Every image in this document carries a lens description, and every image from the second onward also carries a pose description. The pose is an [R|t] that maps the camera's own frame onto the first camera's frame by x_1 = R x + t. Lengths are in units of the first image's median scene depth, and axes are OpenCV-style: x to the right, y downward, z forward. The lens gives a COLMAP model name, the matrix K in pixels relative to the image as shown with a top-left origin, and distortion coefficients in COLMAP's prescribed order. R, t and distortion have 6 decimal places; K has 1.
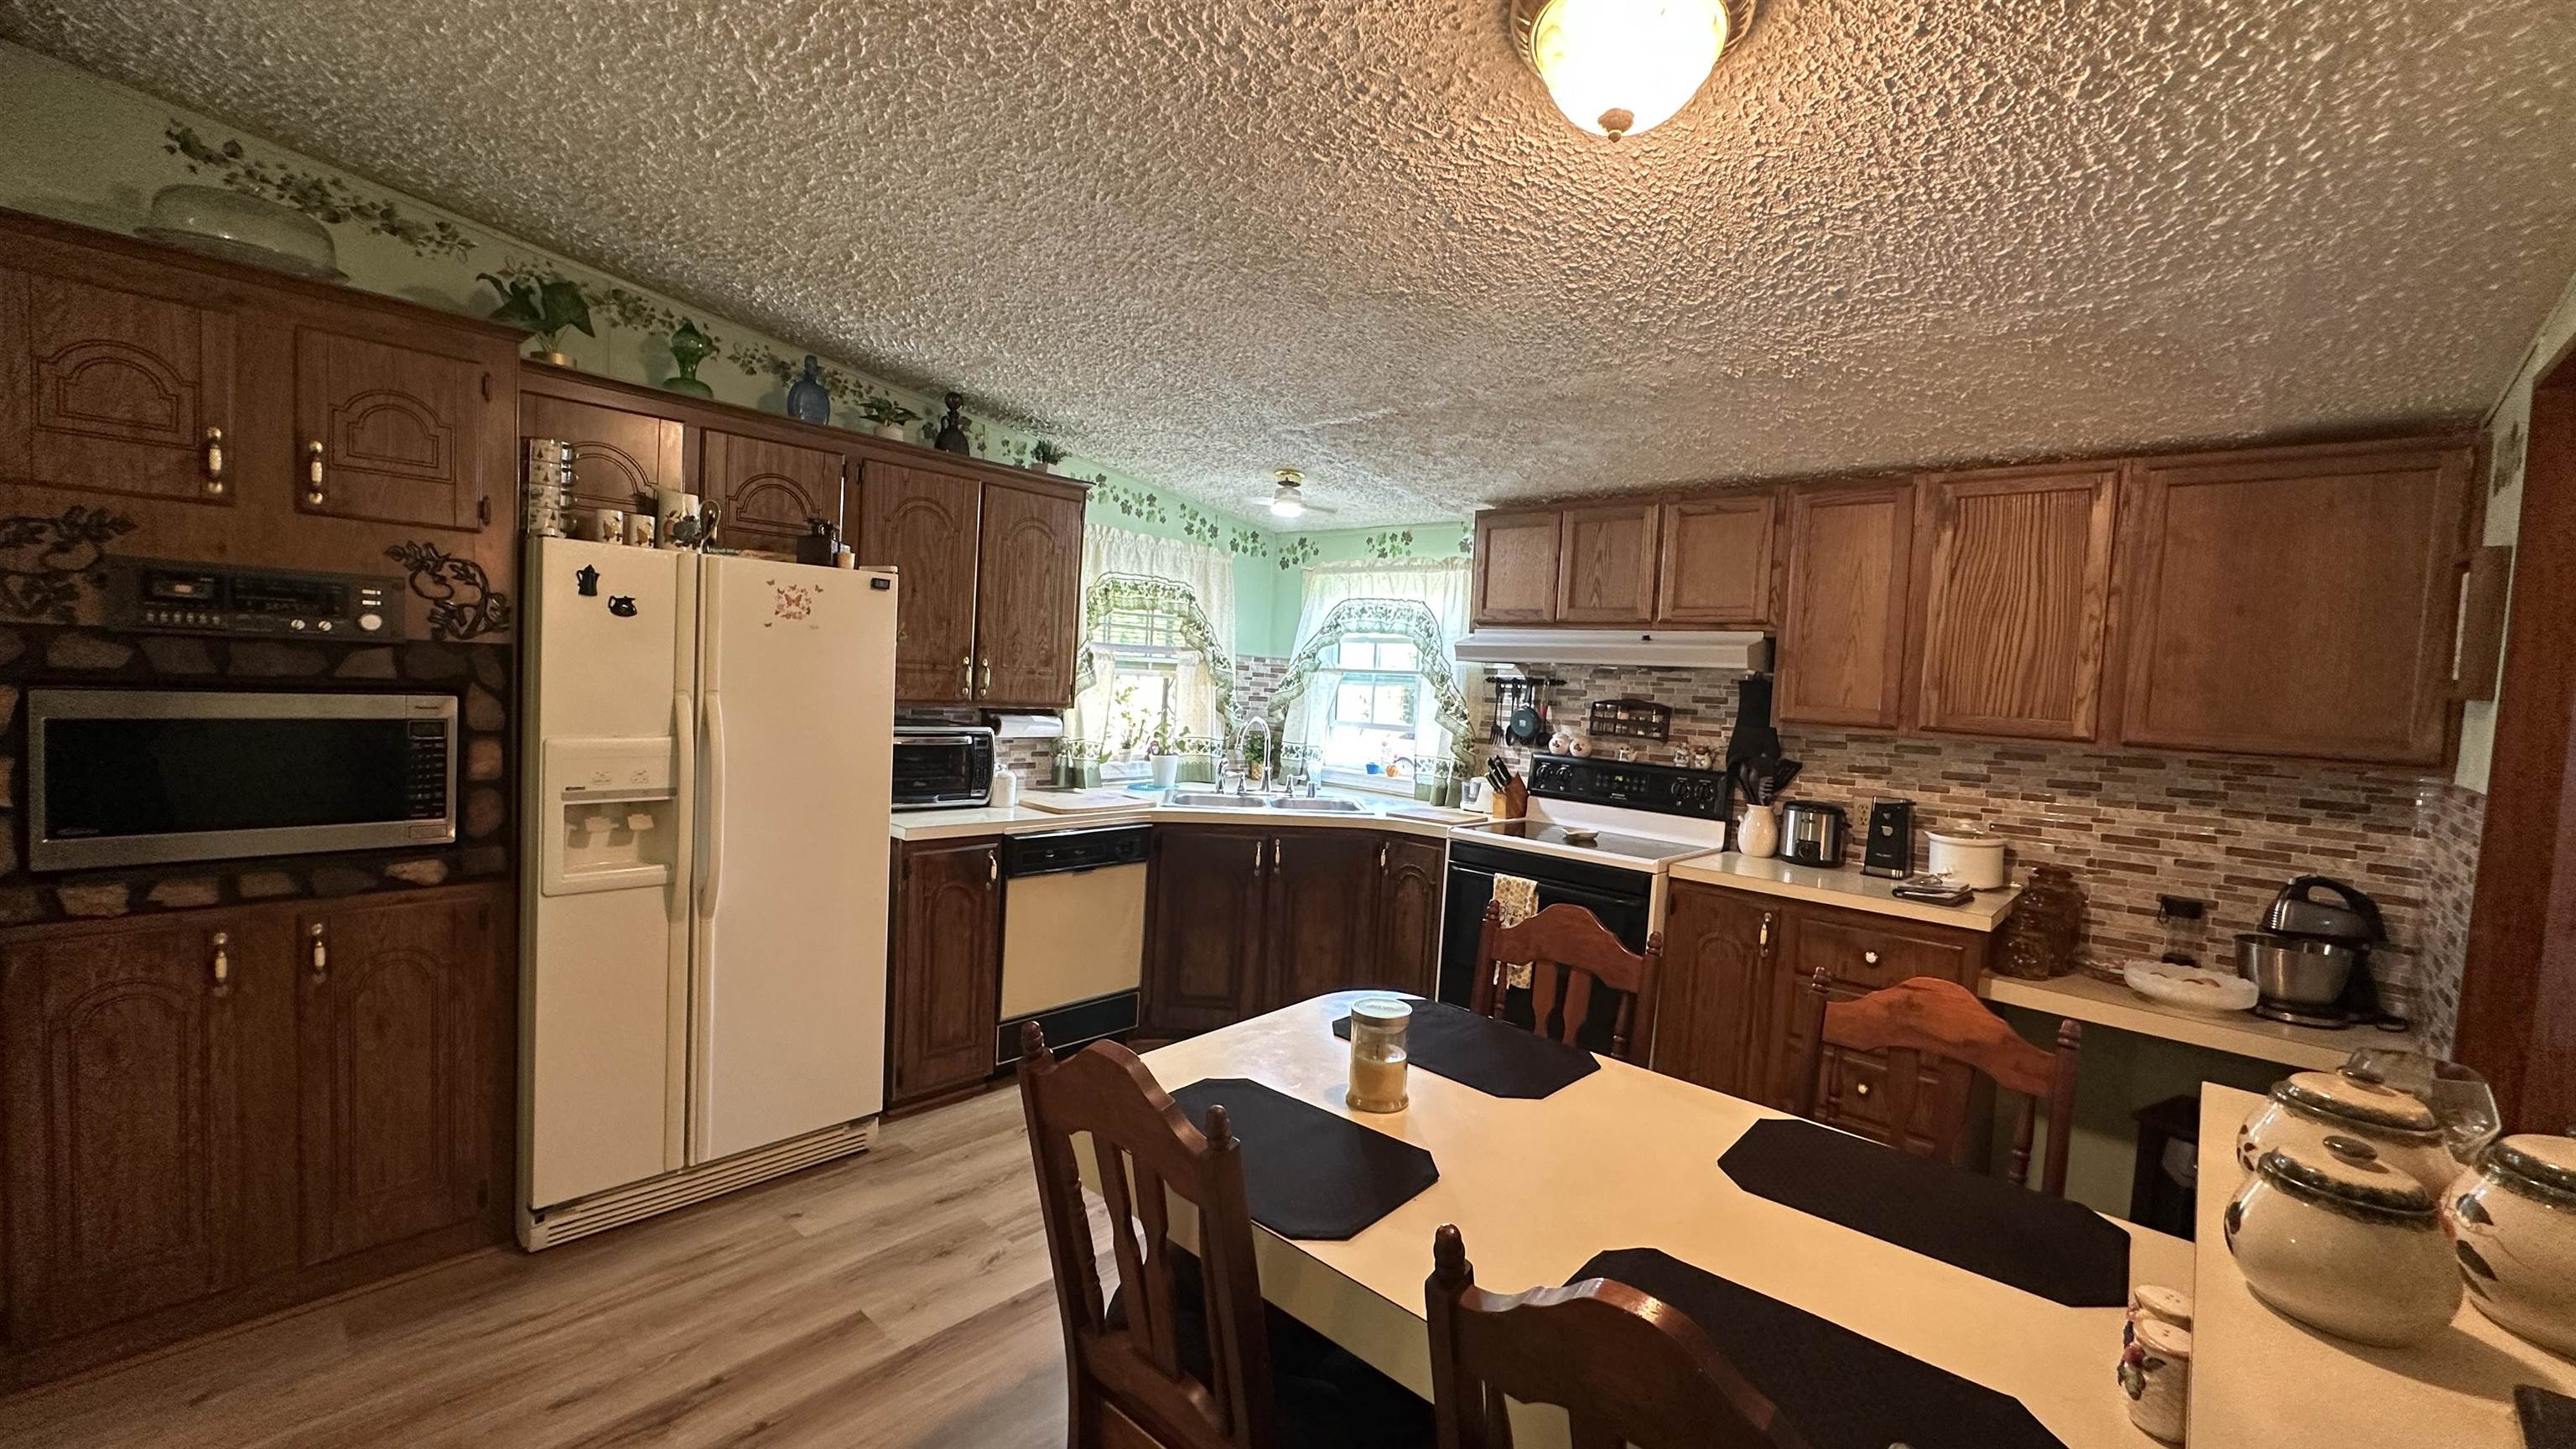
lens RADIAL K [[1034.0, 0, 1280.3], [0, 1034.0, 733.7], [0, 0, 1]] dist [0.000229, 0.000255]
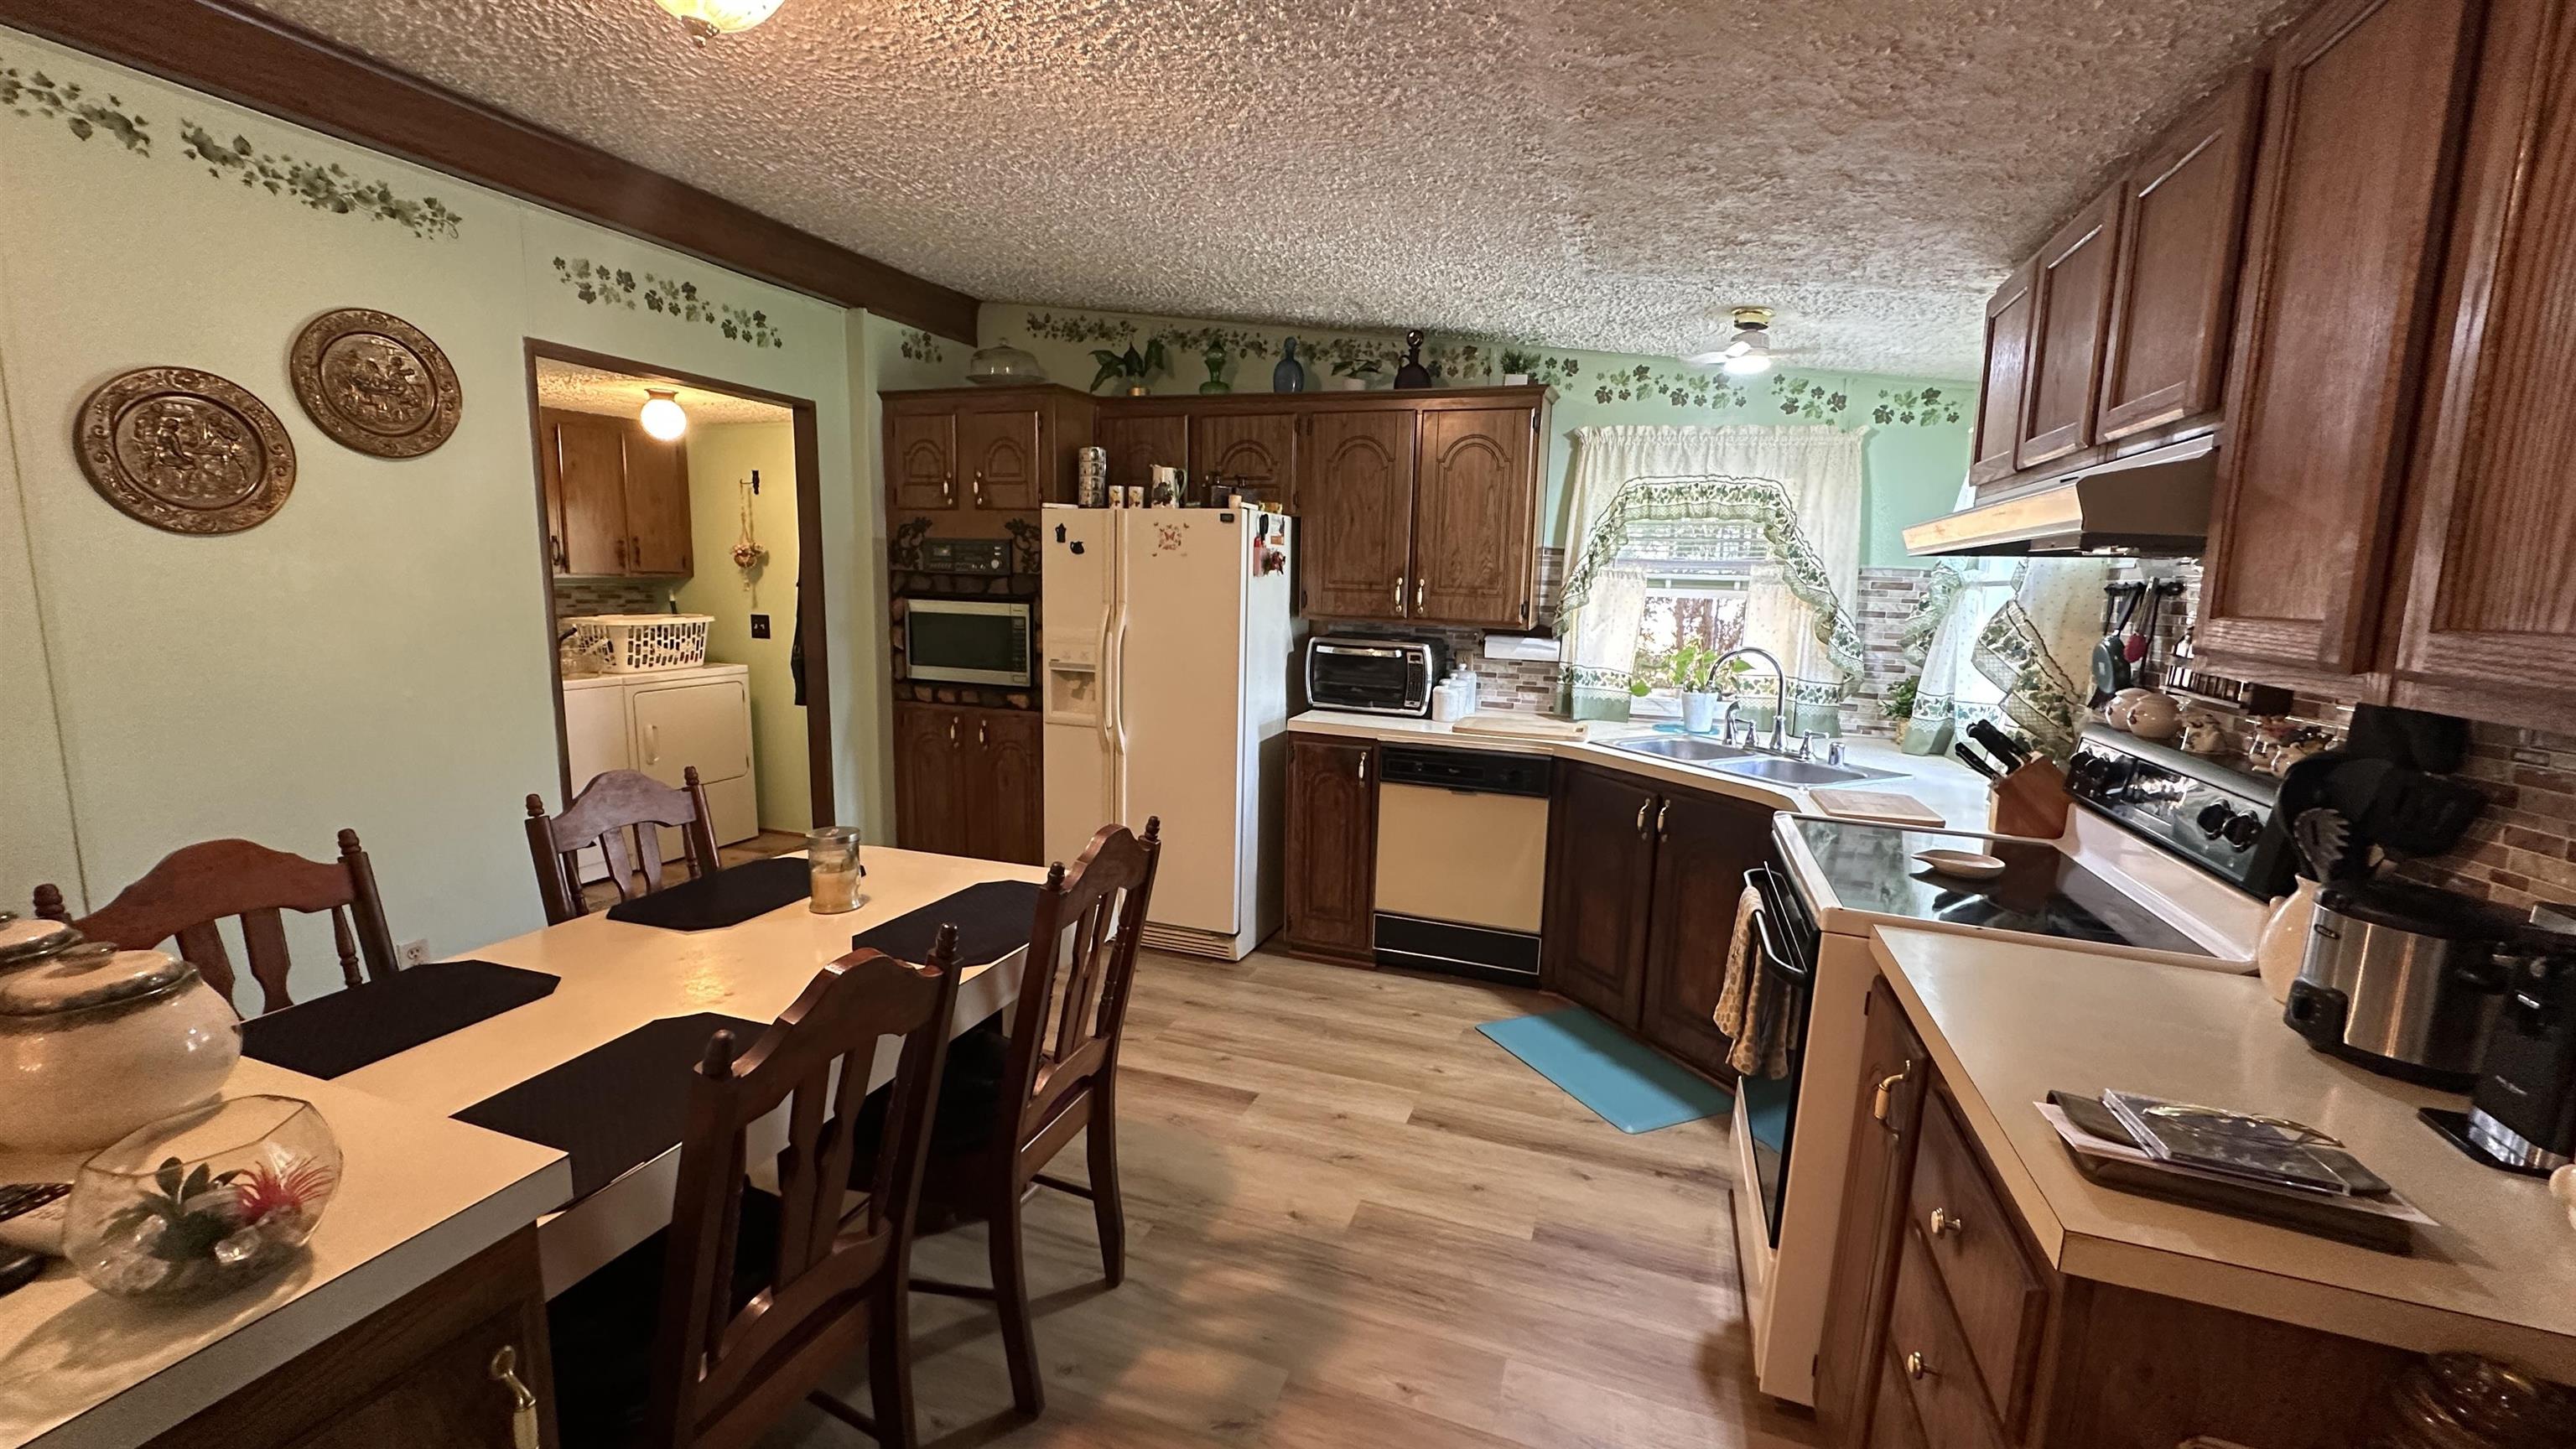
lens RADIAL K [[1027.2, 0, 1286.9], [0, 1027.2, 722.5], [0, 0, 1]] dist [-0.000974, 0.000411]
pose [[0.377951, 0.093350, -0.921108, 0.573211], [-0.061368, 0.995242, 0.075682, 0.002940], [0.923790, 0.027922, 0.381881, 0.418667]]
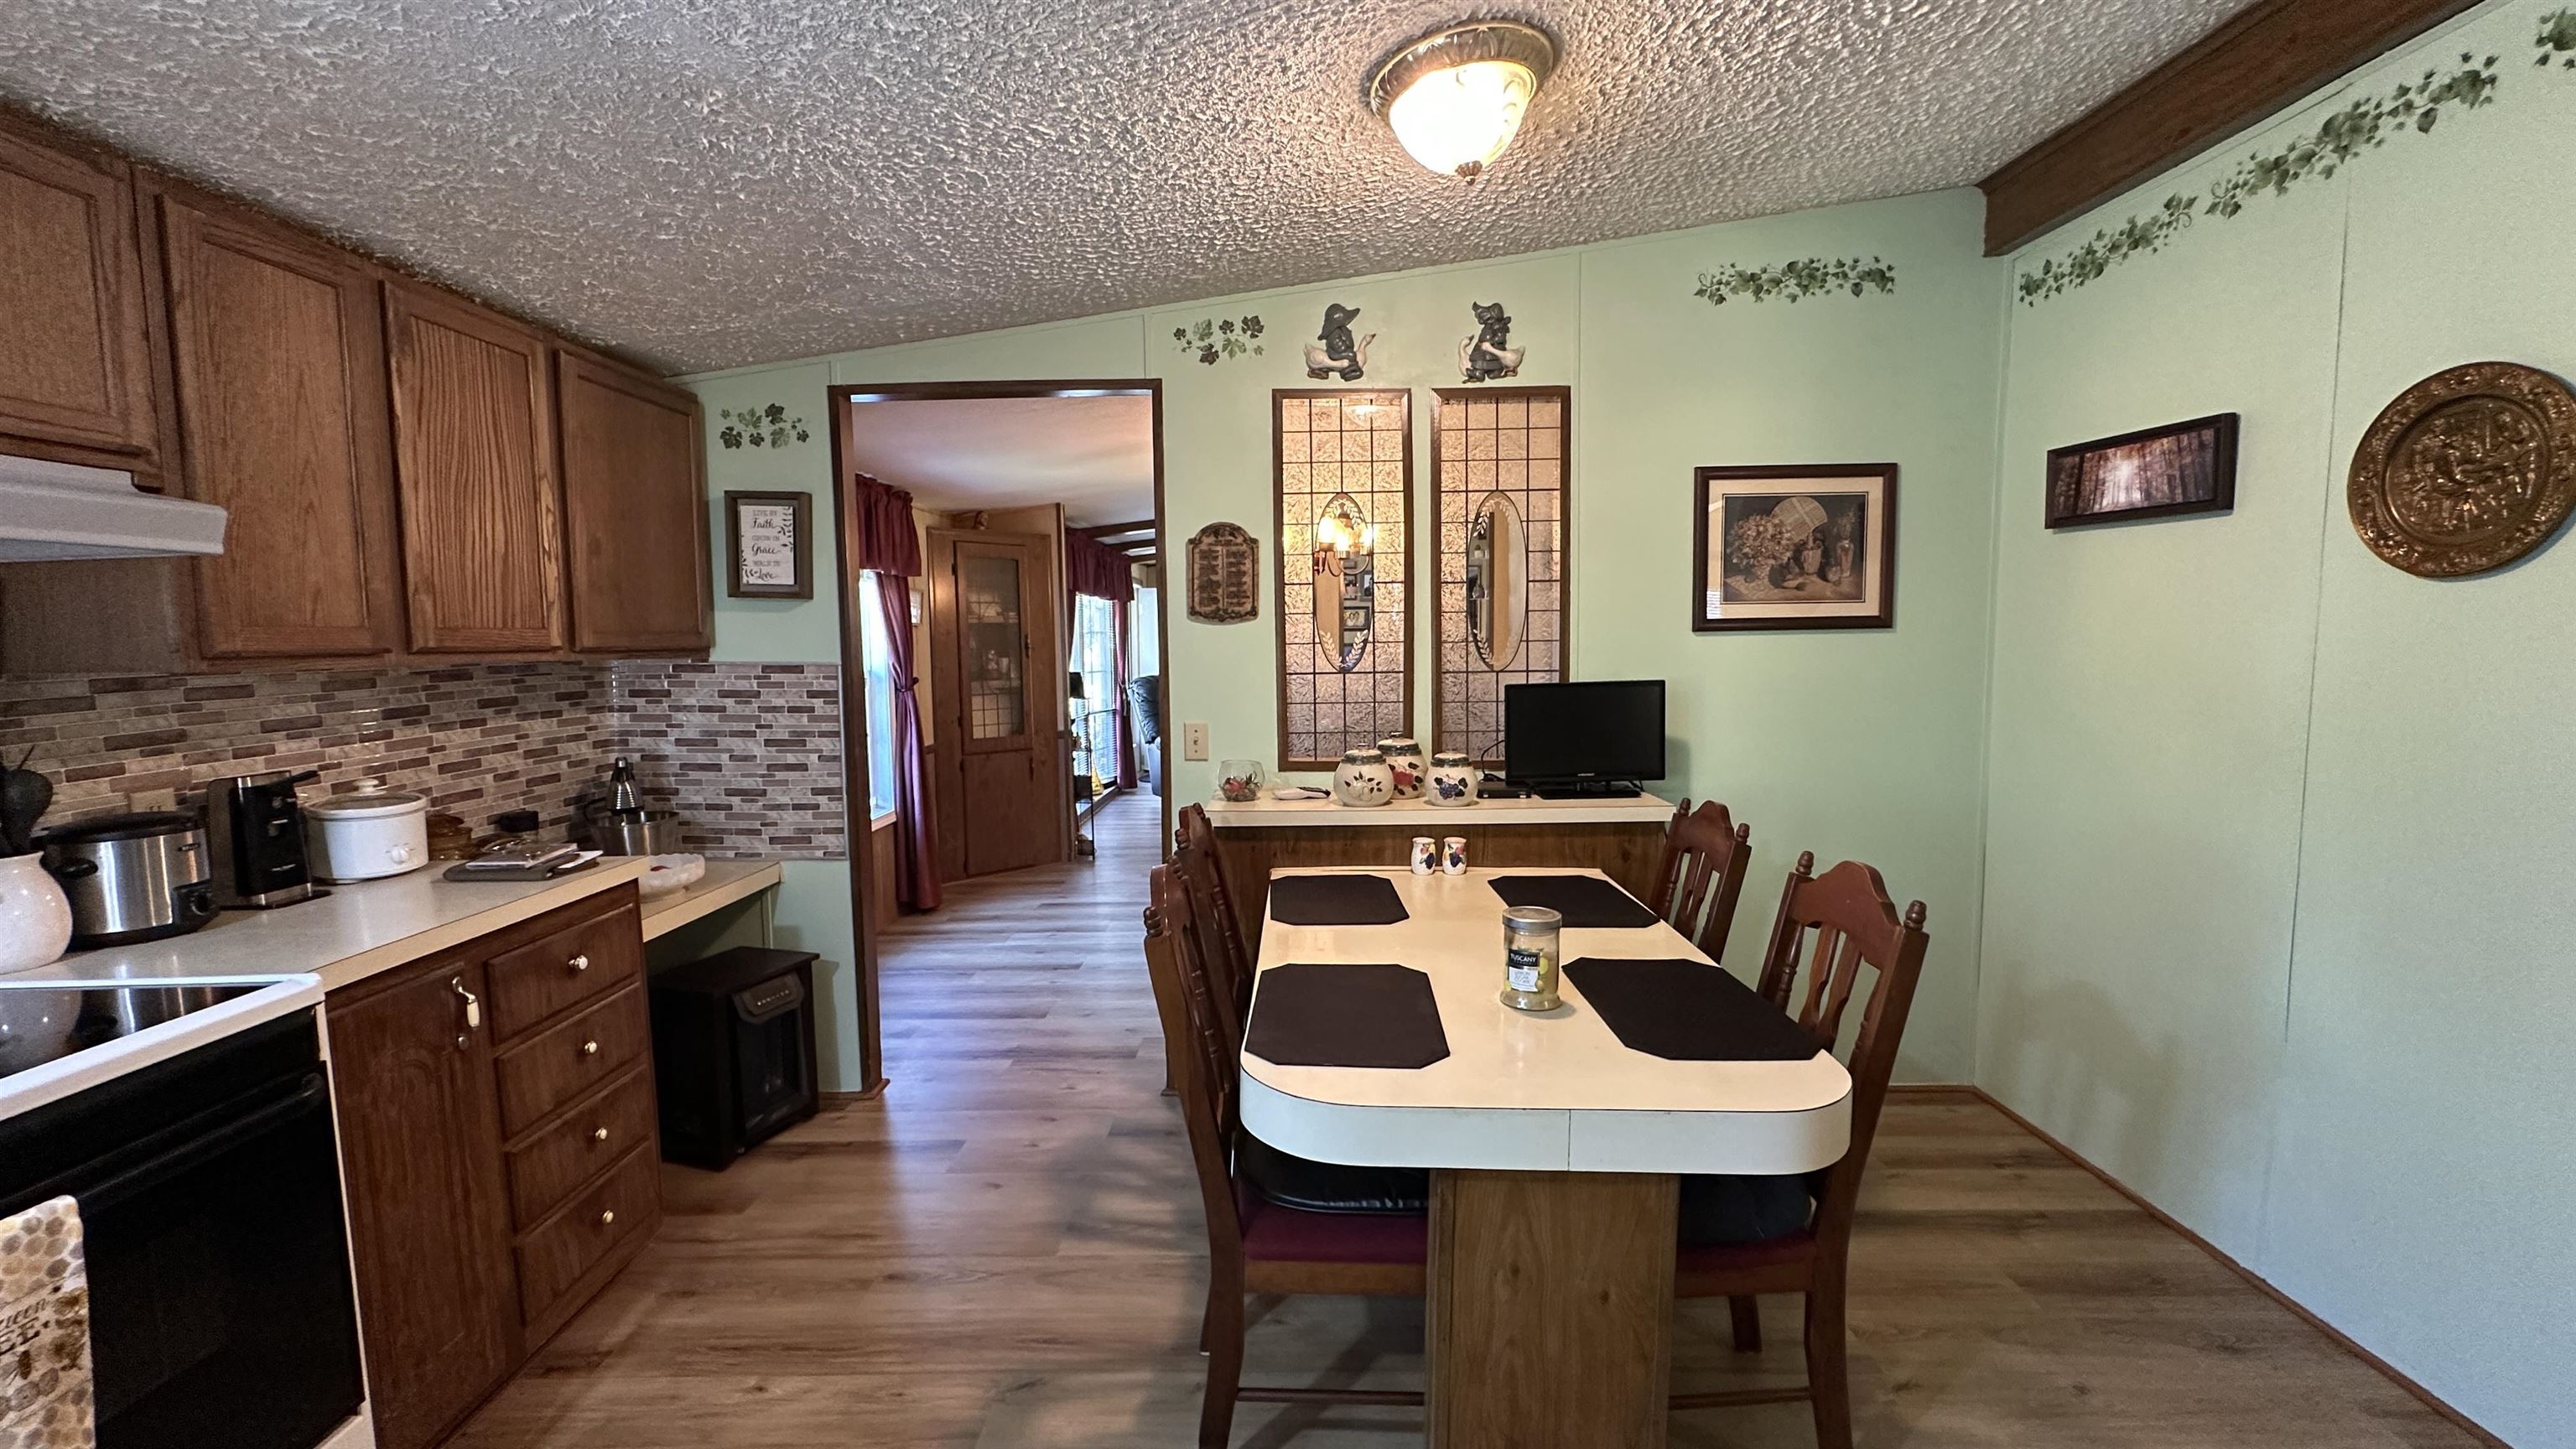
lens RADIAL K [[1027.2, 0, 1286.9], [0, 1027.2, 722.5], [0, 0, 1]] dist [-0.000974, 0.000411]
pose [[-0.665888, -0.108951, 0.738053, -0.194573], [0.018952, 0.986490, 0.162724, -0.042572], [-0.745811, 0.122343, -0.654827, 0.743190]]
